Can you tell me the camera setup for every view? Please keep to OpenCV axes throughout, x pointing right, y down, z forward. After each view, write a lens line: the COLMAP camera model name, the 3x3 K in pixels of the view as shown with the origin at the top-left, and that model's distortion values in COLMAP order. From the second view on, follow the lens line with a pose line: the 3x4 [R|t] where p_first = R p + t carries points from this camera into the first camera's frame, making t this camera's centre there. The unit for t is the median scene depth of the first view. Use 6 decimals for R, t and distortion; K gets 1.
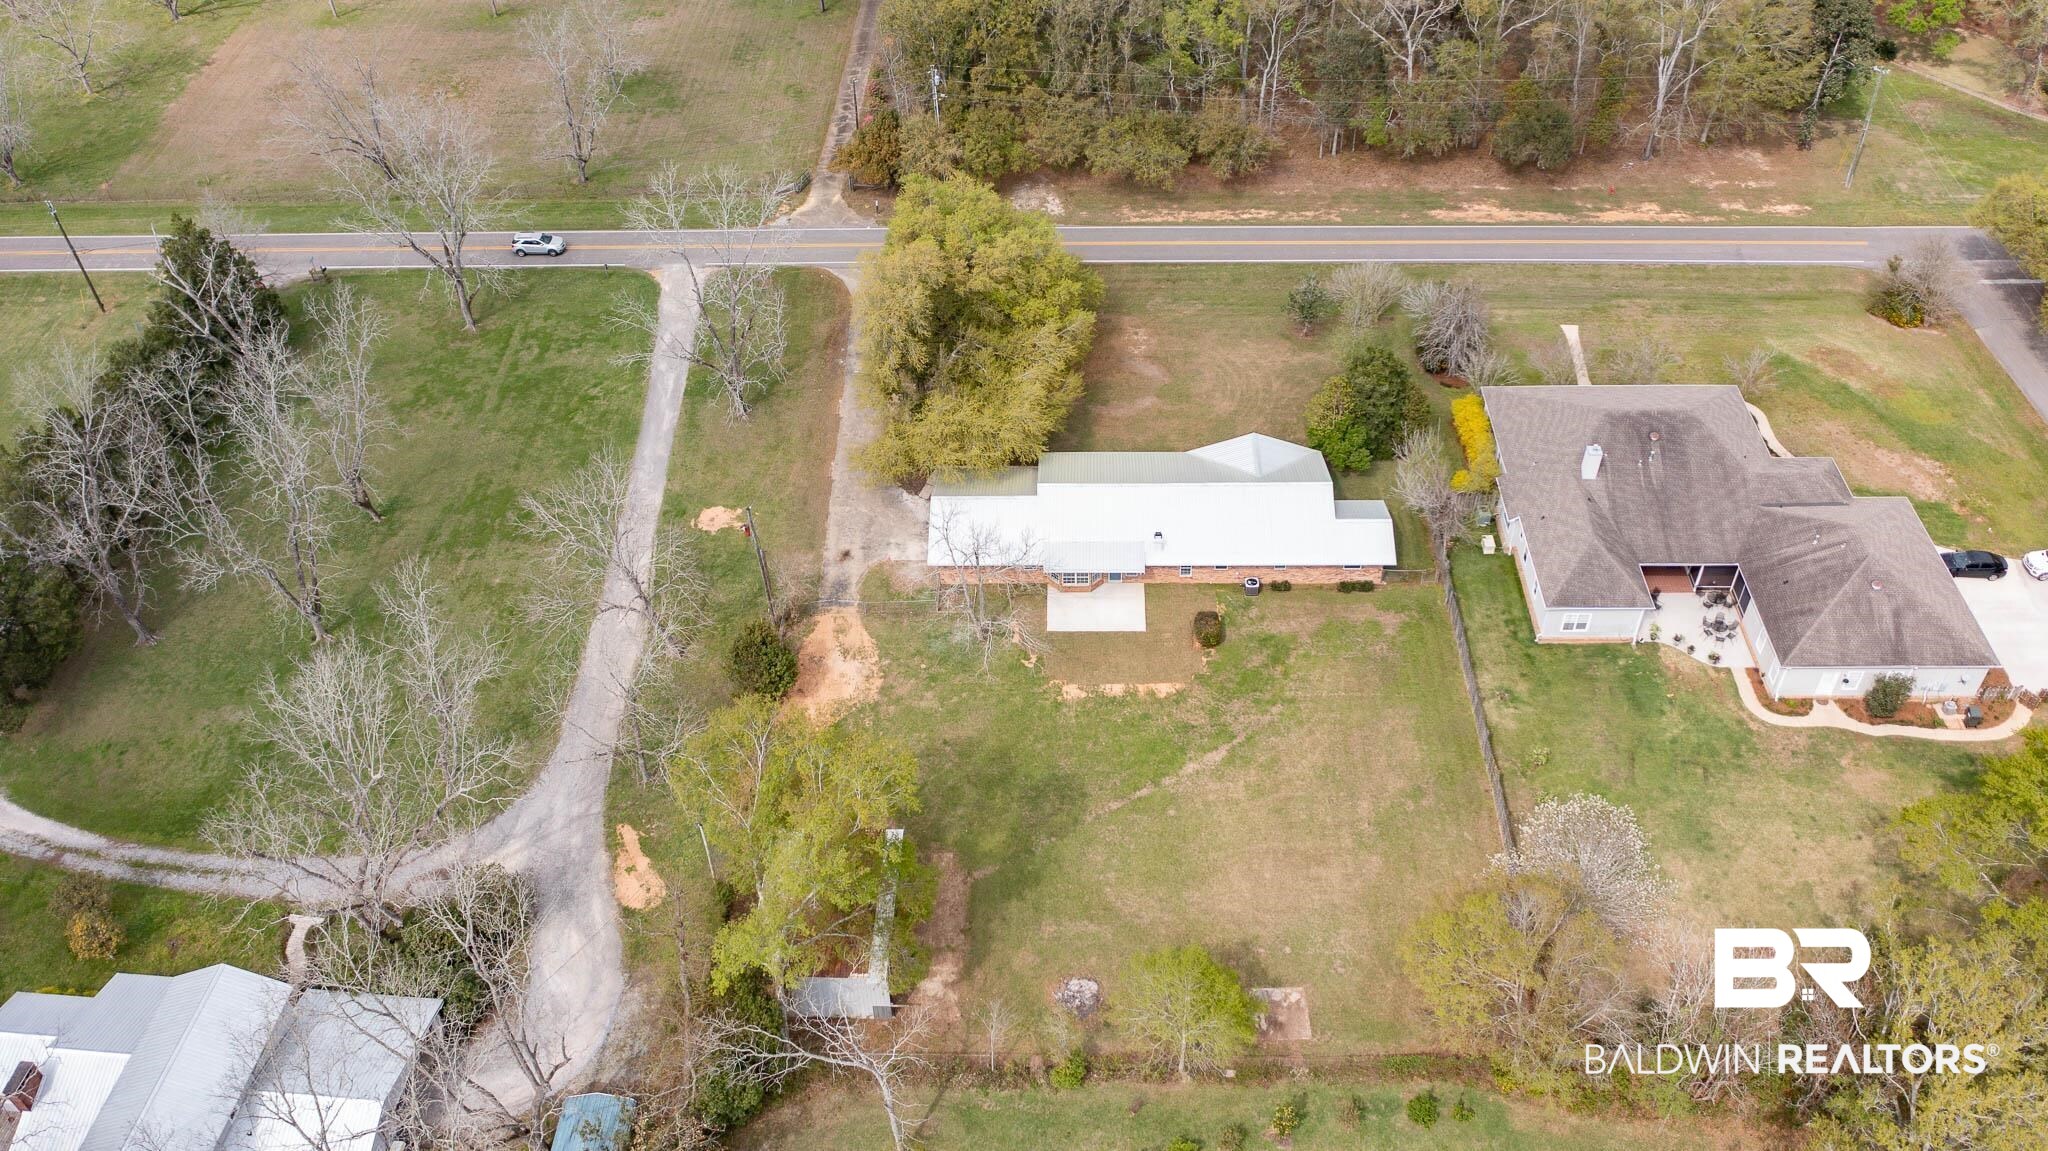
lens RADIAL K [[1628.2, 0, 1024.0], [0, 1628.2, 575.5], [0, 0, 1]] dist [0.002963, -0.000822]
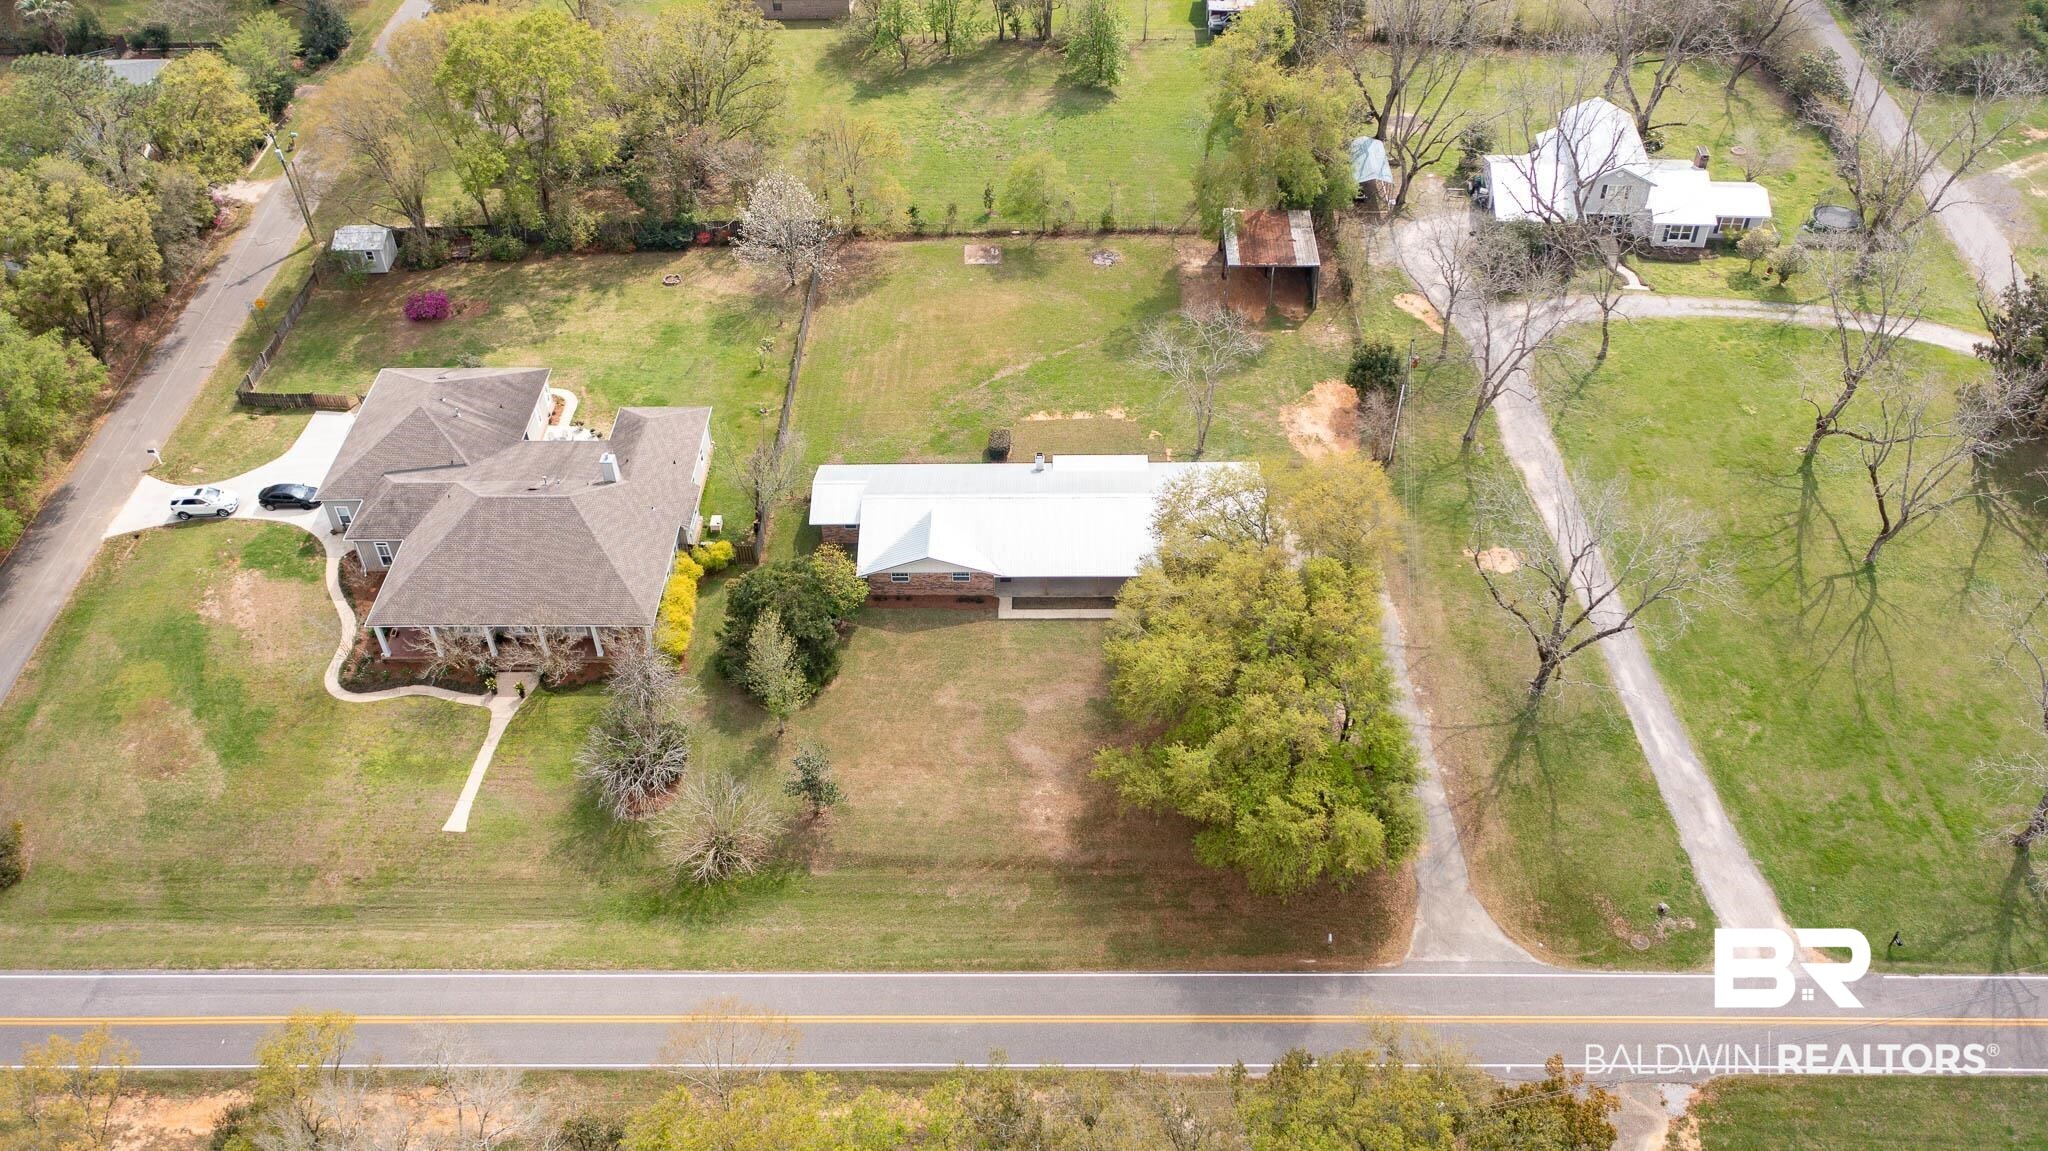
lens RADIAL K [[1613.7, 0, 1025.4], [0, 1613.7, 632.8], [0, 0, 1]] dist [0.002651, 0.005151]
pose [[-0.998677, 0.043421, 0.027553, 0.068044], [0.029763, 0.051102, 0.998250, -1.060310], [0.041938, 0.997749, -0.052326, 1.169976]]
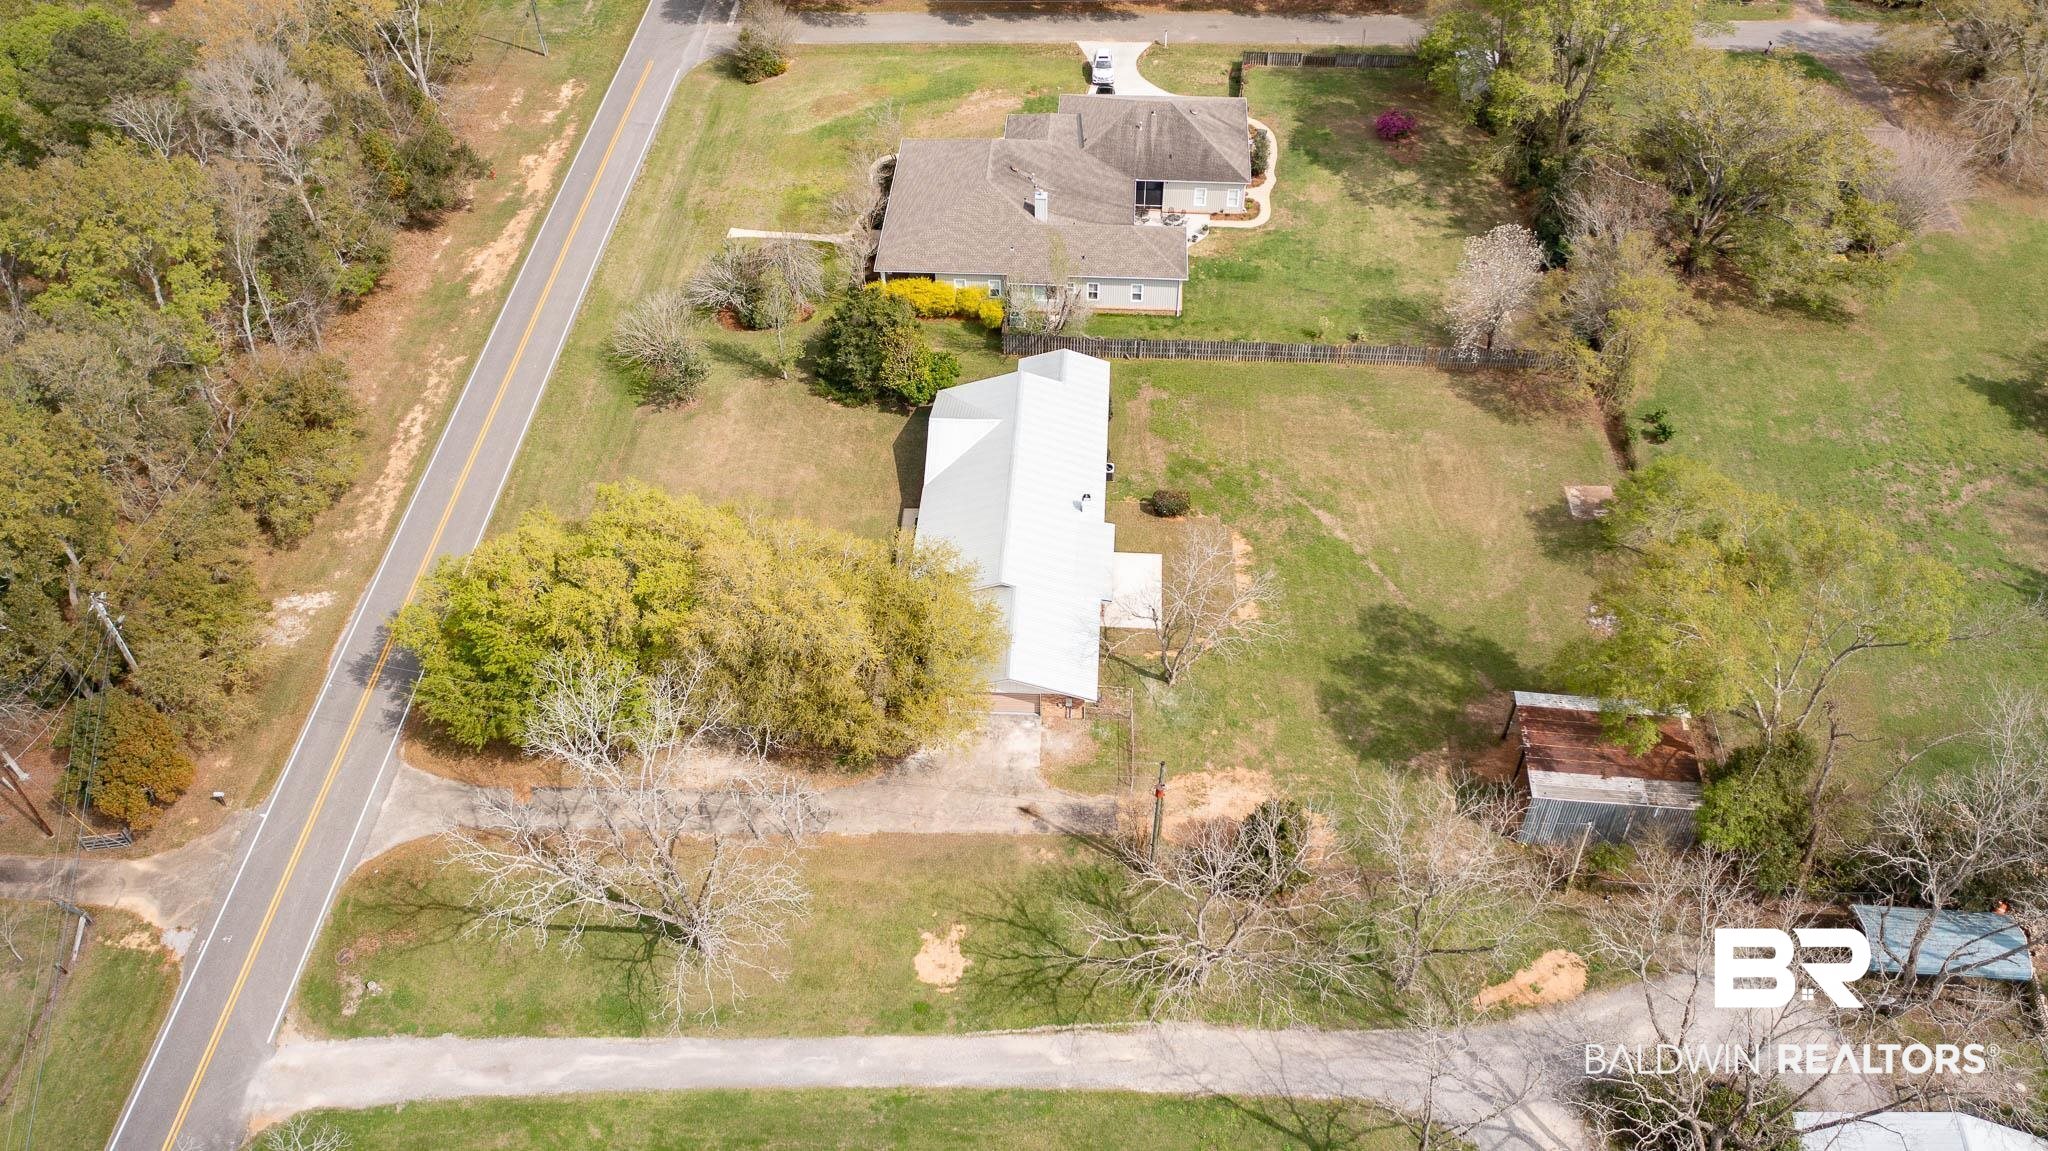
lens RADIAL K [[1580.3, 0, 1026.0], [0, 1580.3, 621.1], [0, 0, 1]] dist [0.001345, 0.001560]
pose [[0.032141, -0.721057, 0.692130, -0.615349], [0.690860, 0.516452, 0.505954, -0.482583], [-0.722274, 0.461903, 0.514748, 0.581895]]
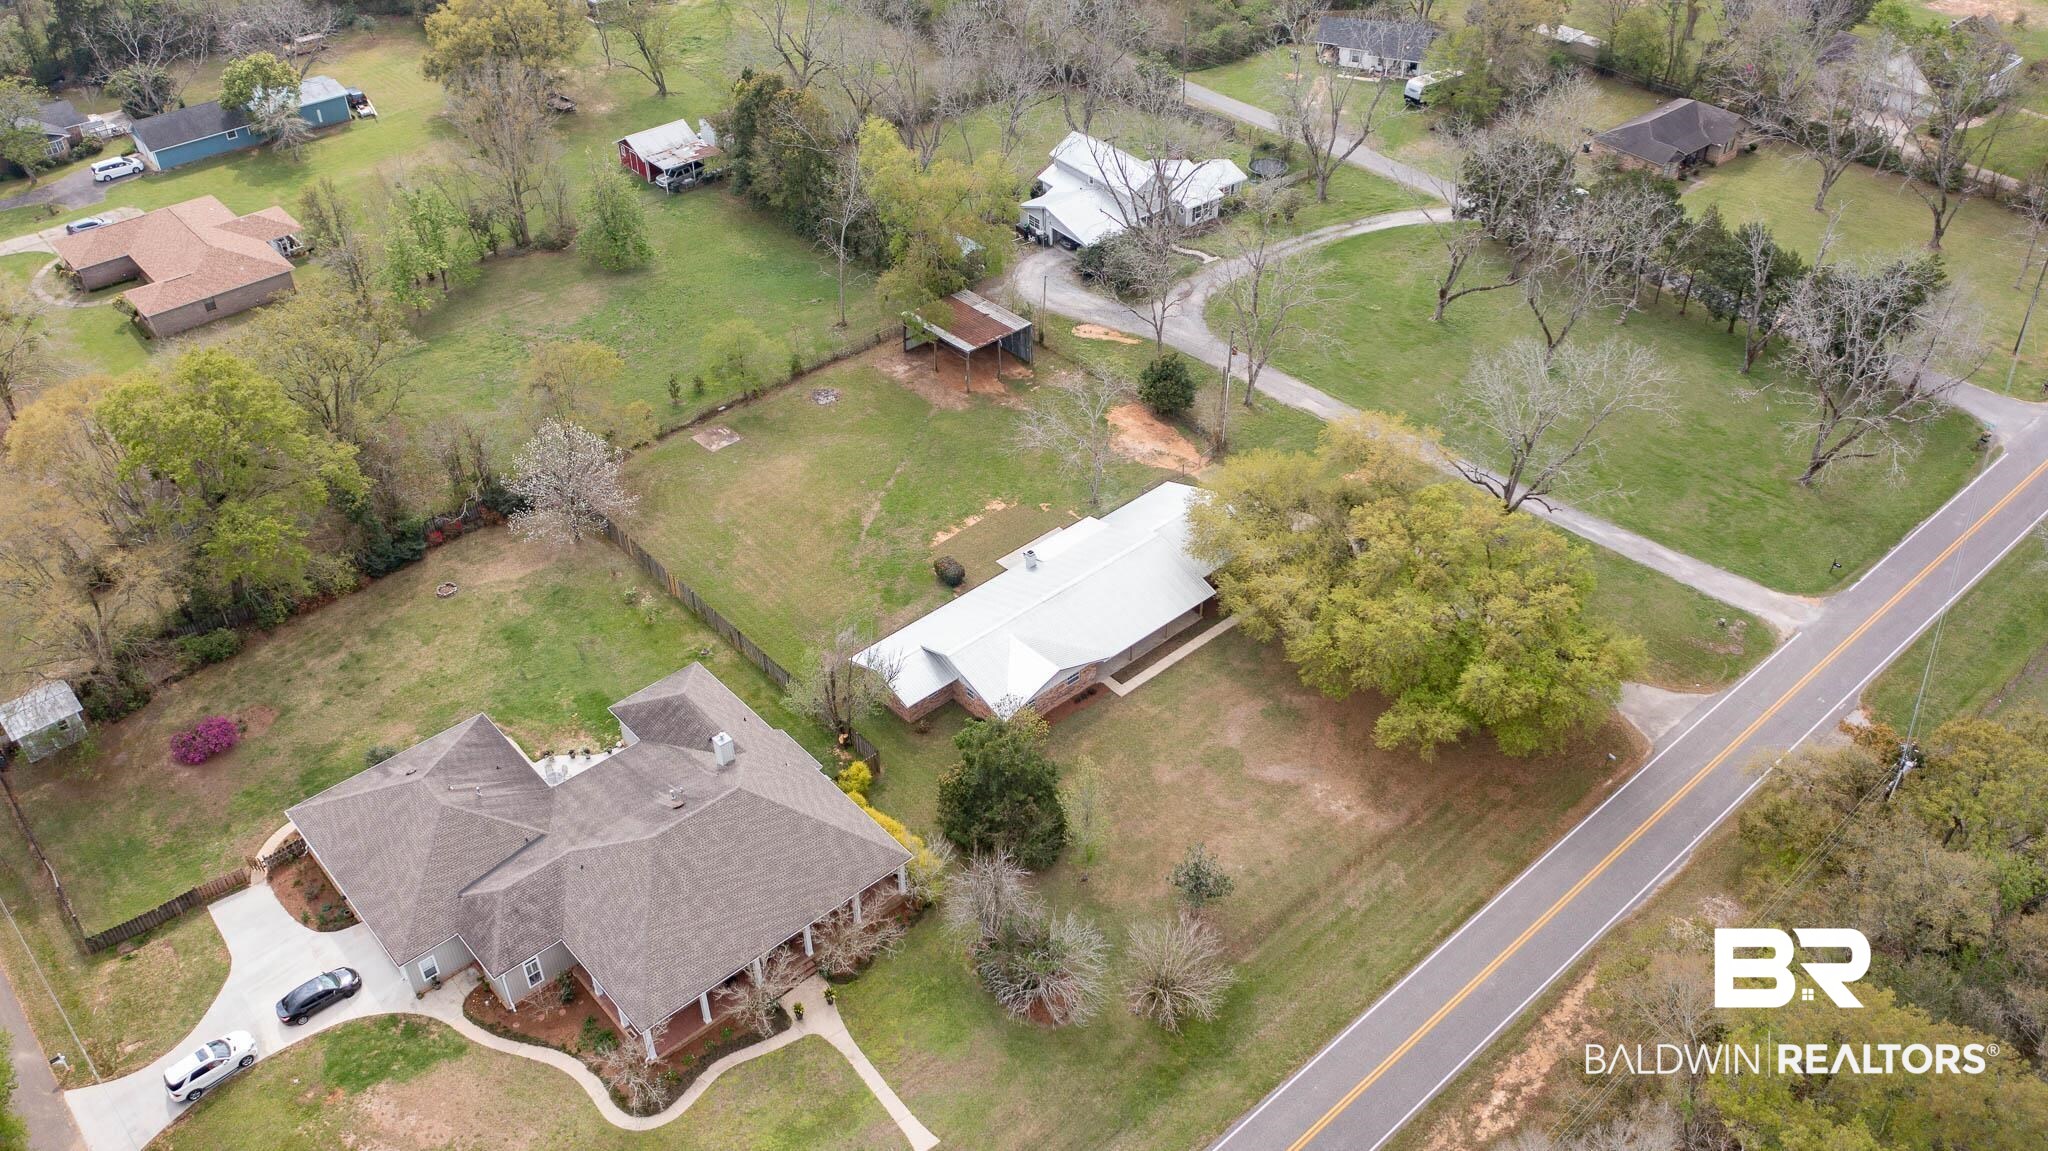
lens RADIAL K [[1580.3, 0, 1026.0], [0, 1580.3, 621.1], [0, 0, 1]] dist [0.001345, 0.001560]
pose [[-0.725743, 0.467433, -0.504781, 0.638939], [-0.449043, 0.234026, 0.862318, -0.923511], [0.521208, 0.852489, 0.040055, 0.996098]]
